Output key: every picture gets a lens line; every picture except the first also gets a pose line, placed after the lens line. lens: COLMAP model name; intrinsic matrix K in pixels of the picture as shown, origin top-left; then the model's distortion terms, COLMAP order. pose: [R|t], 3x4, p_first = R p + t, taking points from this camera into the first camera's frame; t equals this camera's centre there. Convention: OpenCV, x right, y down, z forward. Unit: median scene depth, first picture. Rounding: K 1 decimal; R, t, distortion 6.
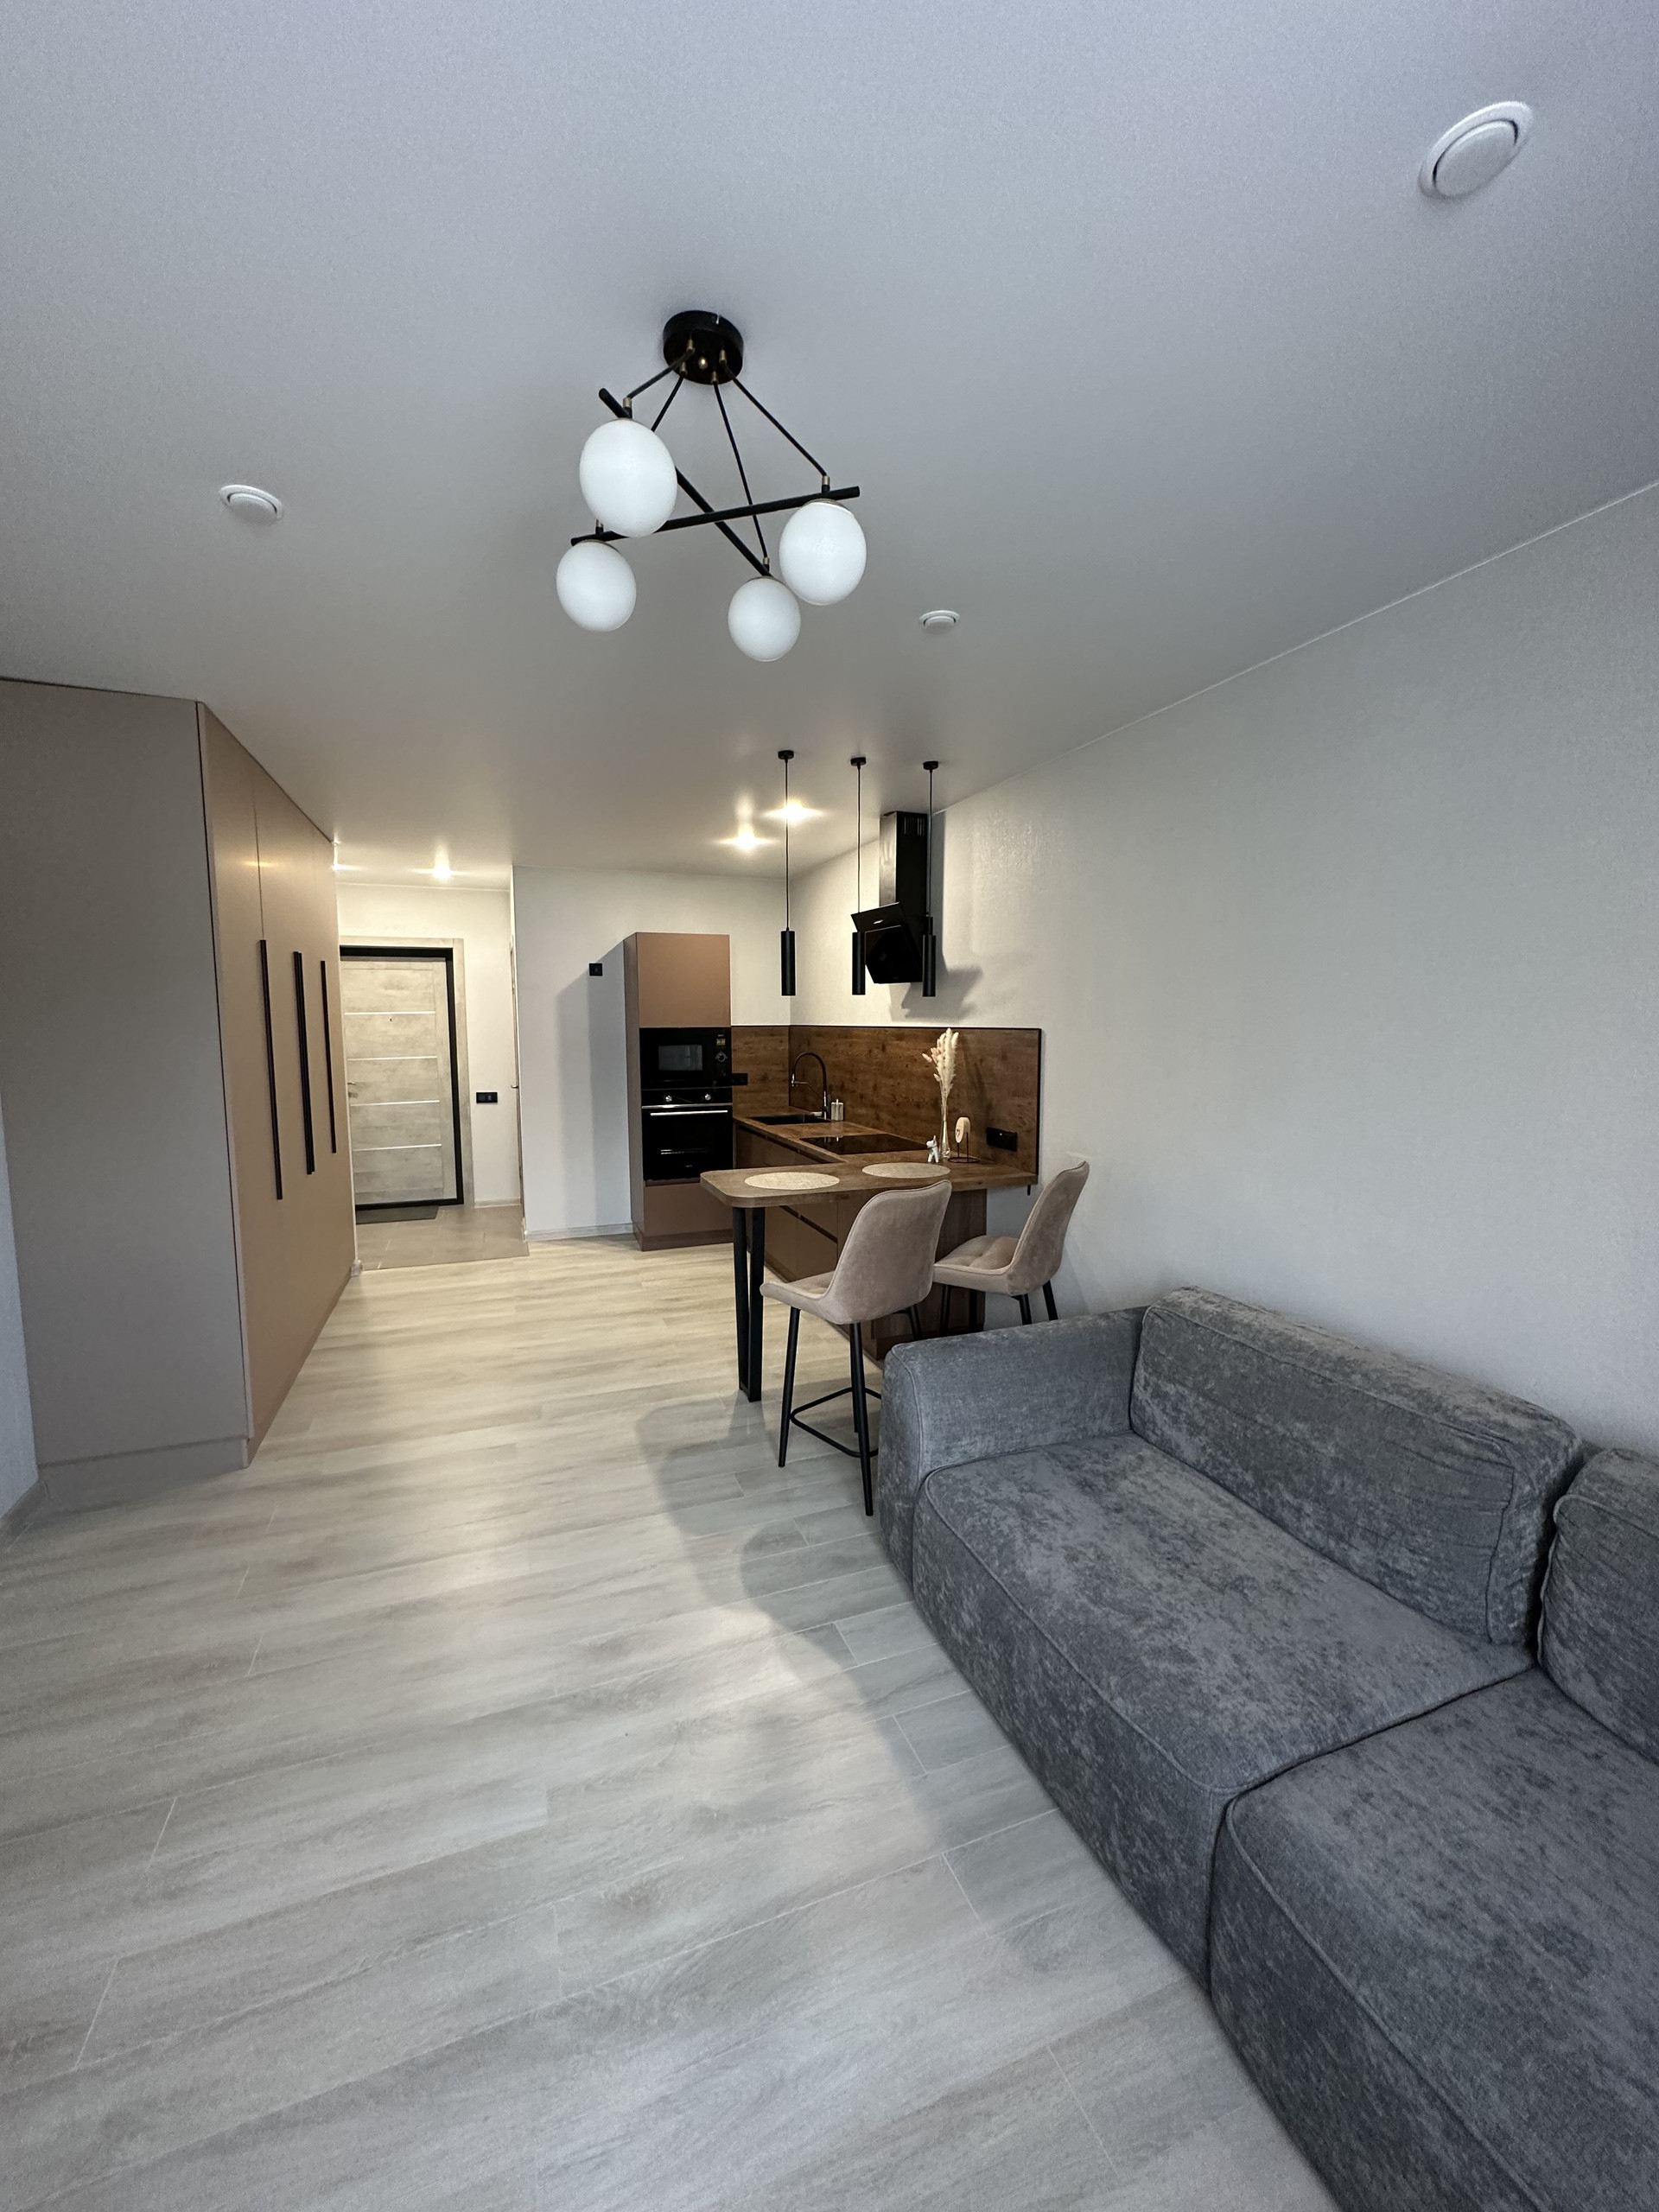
lens RADIAL K [[879.4, 0, 829.4], [0, 879.4, 1106.9], [0, 0, 1]] dist [-0.003742, 0.001188]
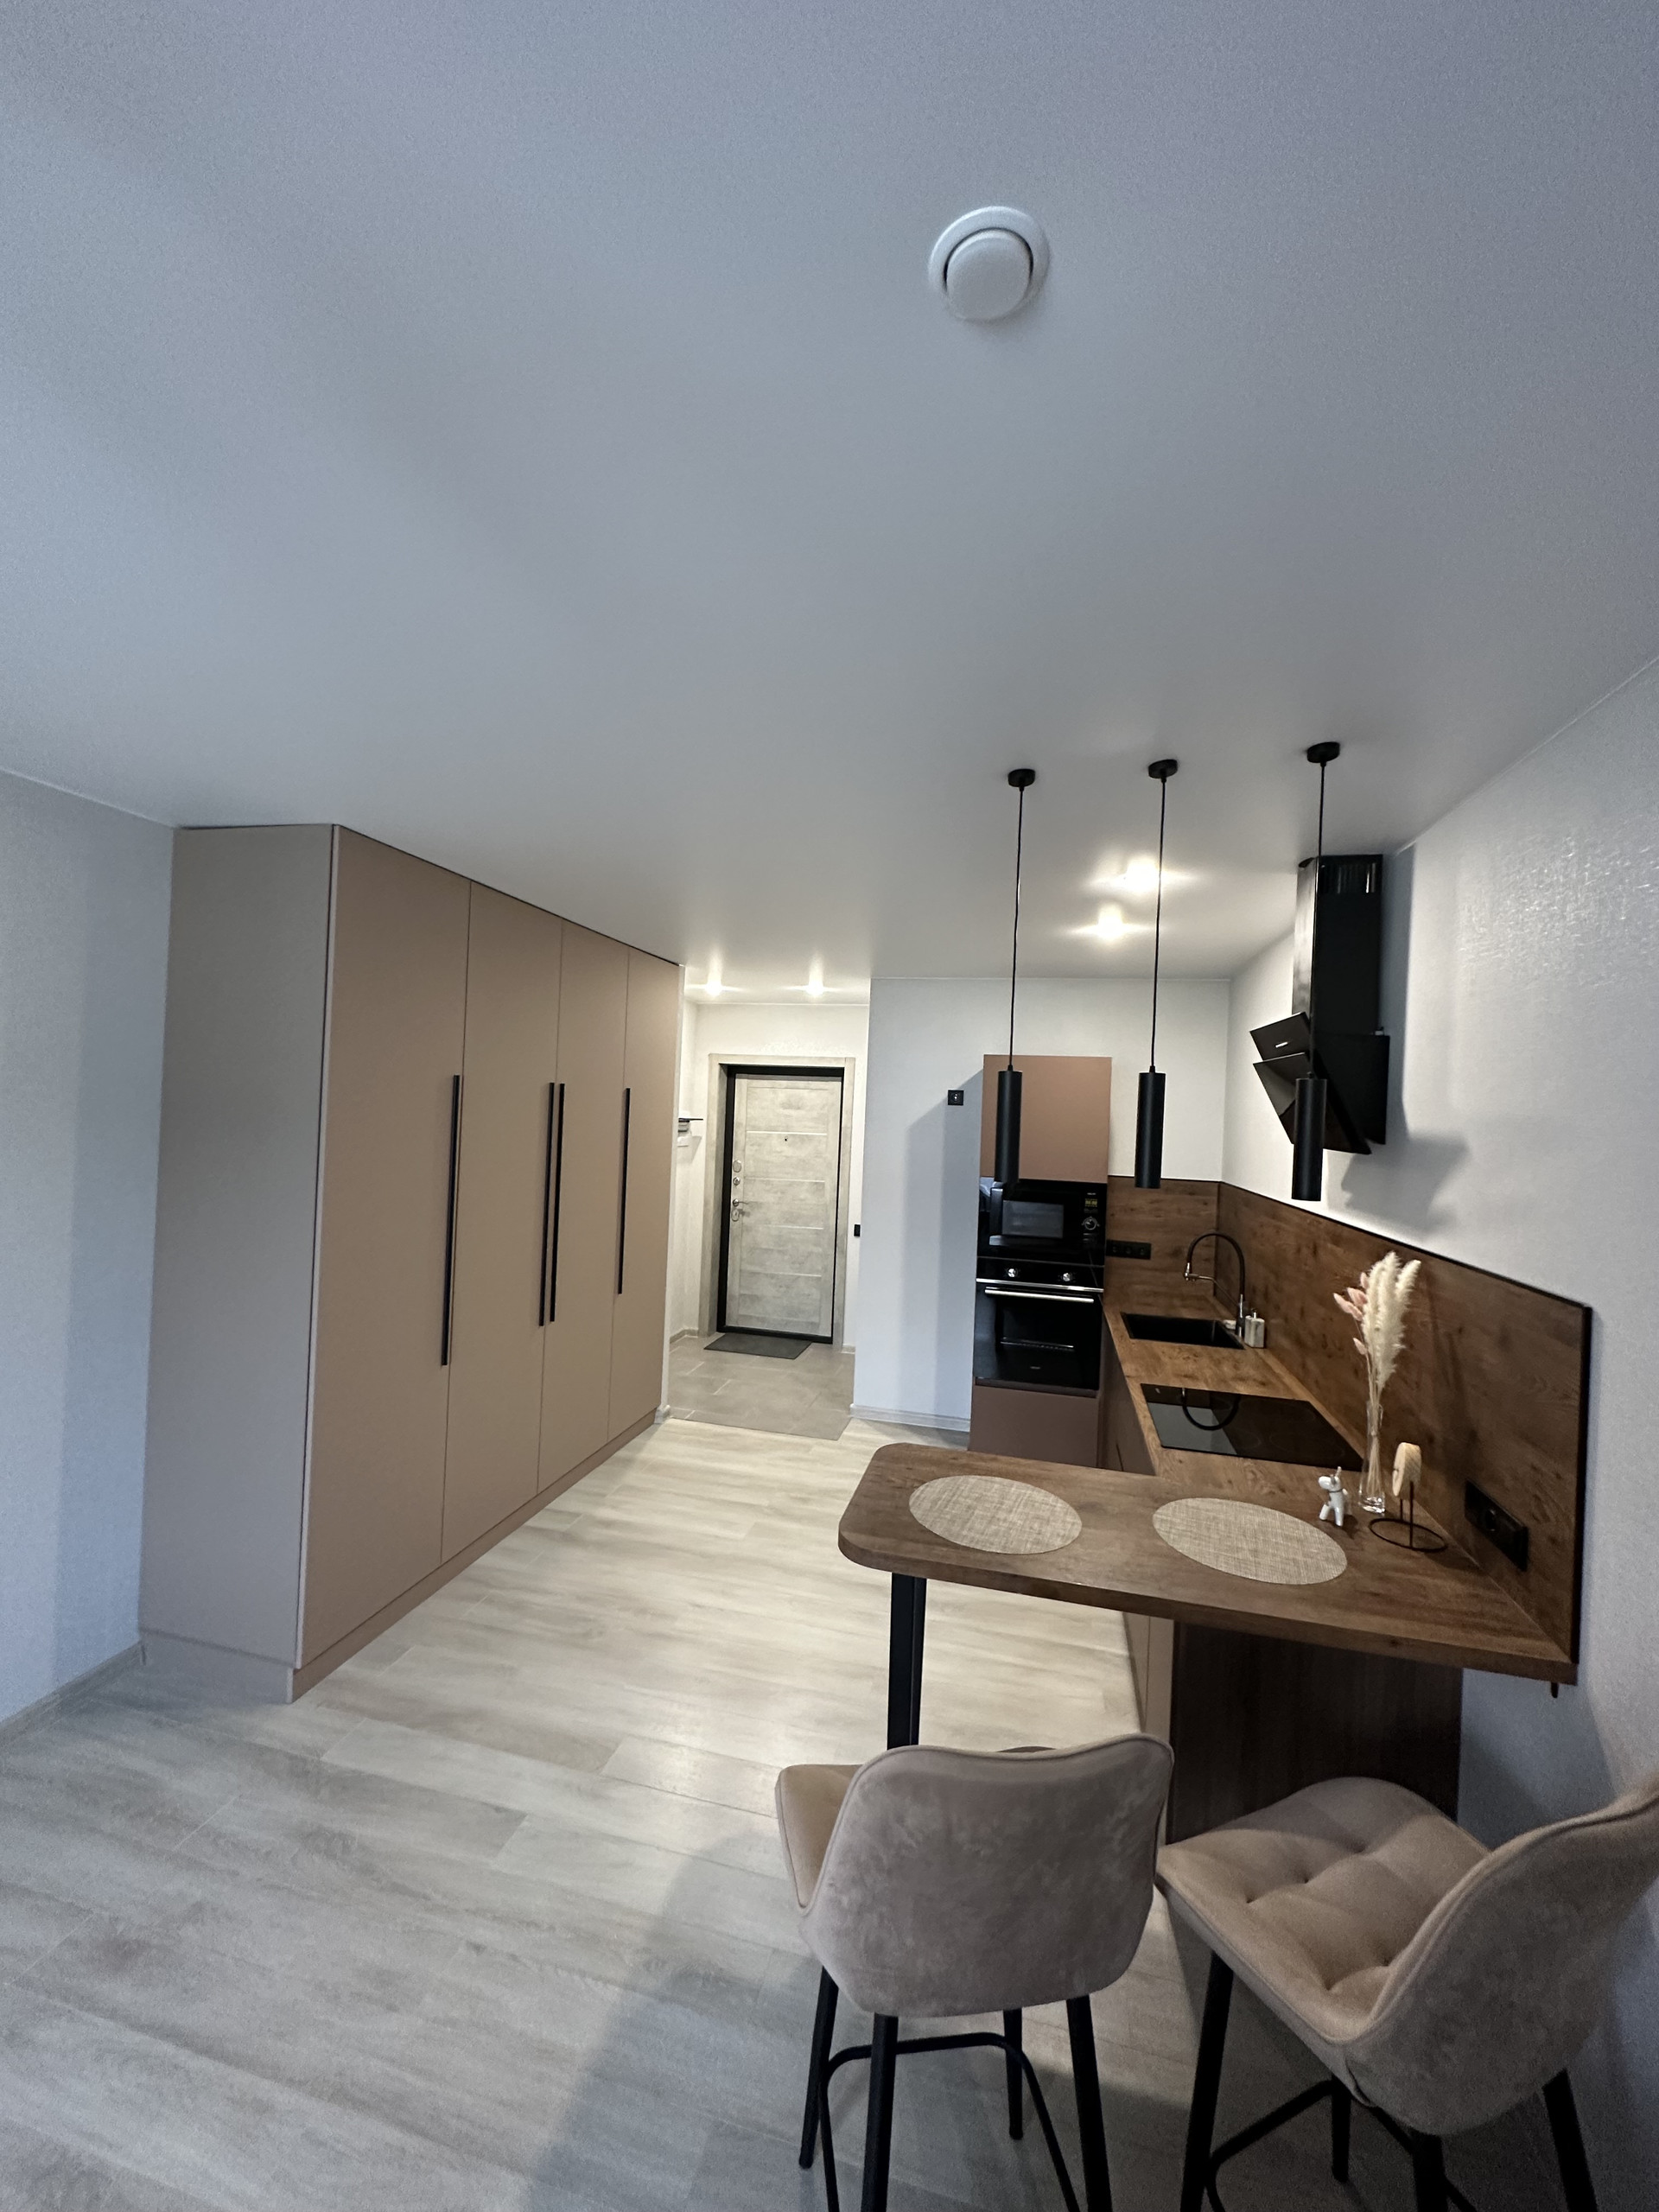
lens RADIAL K [[879.4, 0, 827.1], [0, 879.4, 1104.6], [0, 0, 1]] dist [-0.003742, 0.001188]
pose [[0.817506, 0.031908, -0.575035, 0.121647], [-0.099395, 0.991299, -0.086301, -0.075417], [0.567278, 0.127707, 0.813564, 0.299164]]
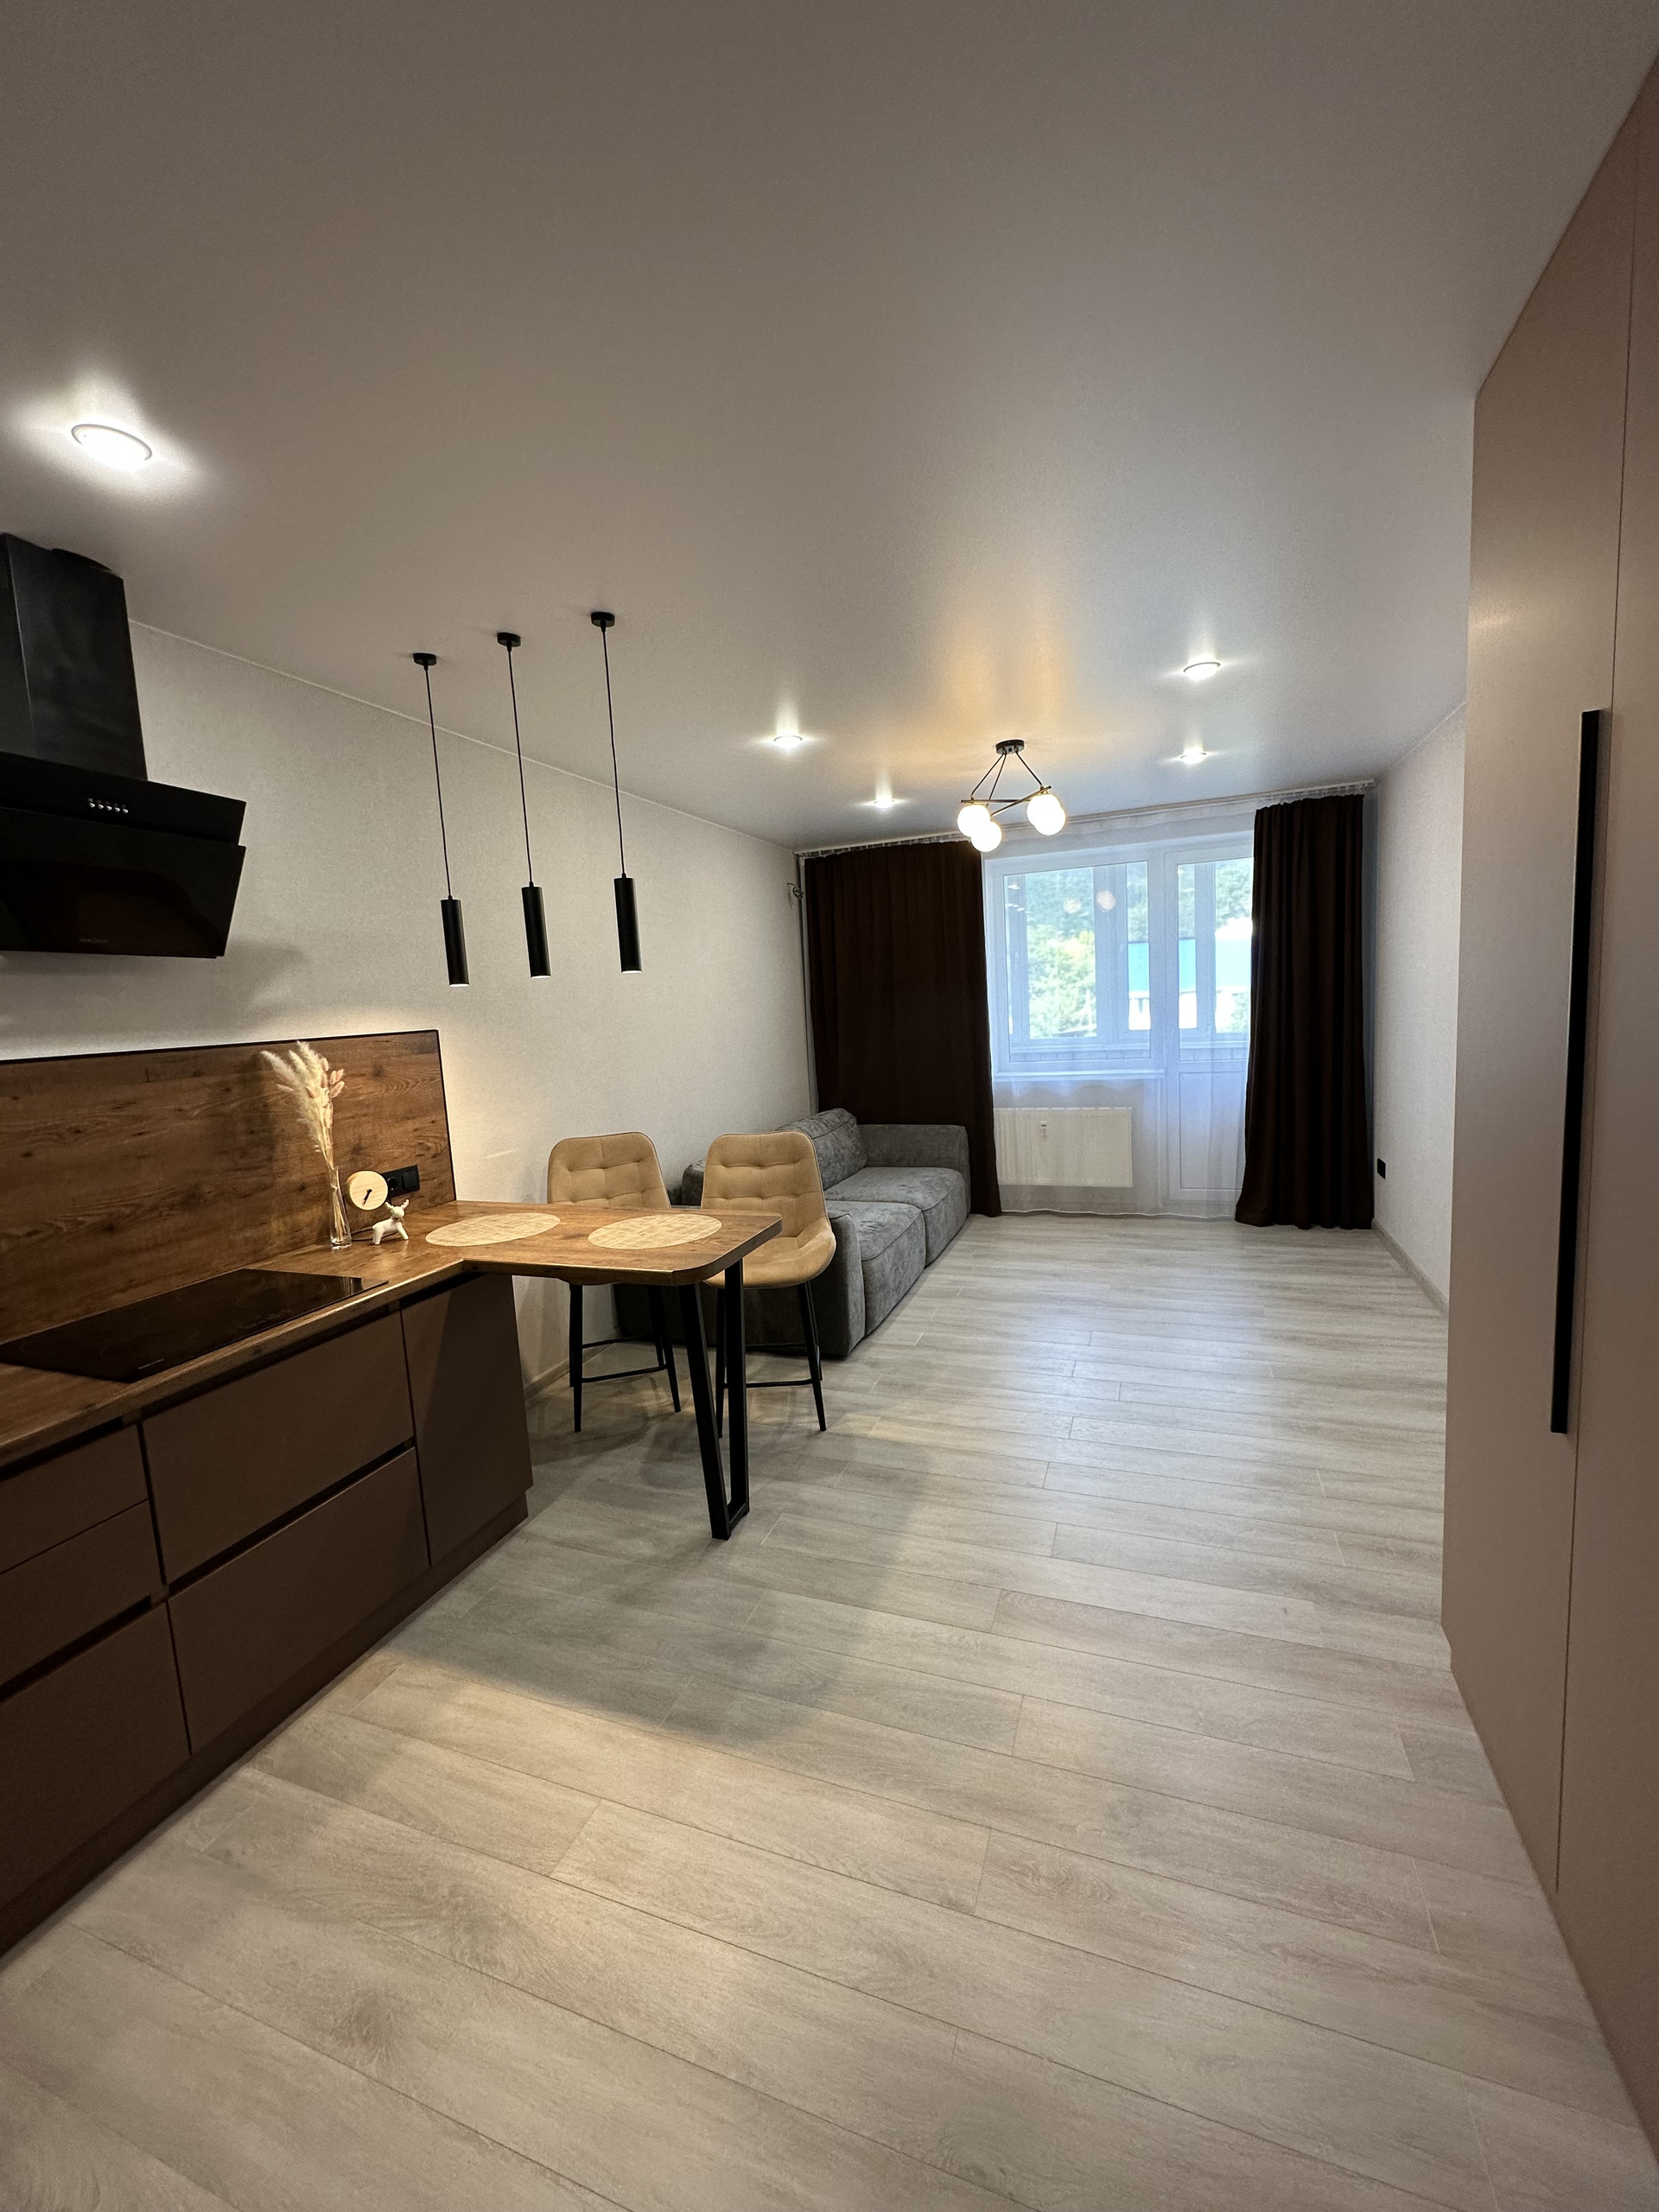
lens RADIAL K [[879.4, 0, 833.1], [0, 879.4, 1097.6], [0, 0, 1]] dist [-0.003742, 0.001188]
pose [[-0.744868, -0.031317, 0.666476, -0.411890], [0.123695, 0.975100, 0.184063, -0.090065], [-0.655645, 0.219543, -0.722447, 0.923726]]
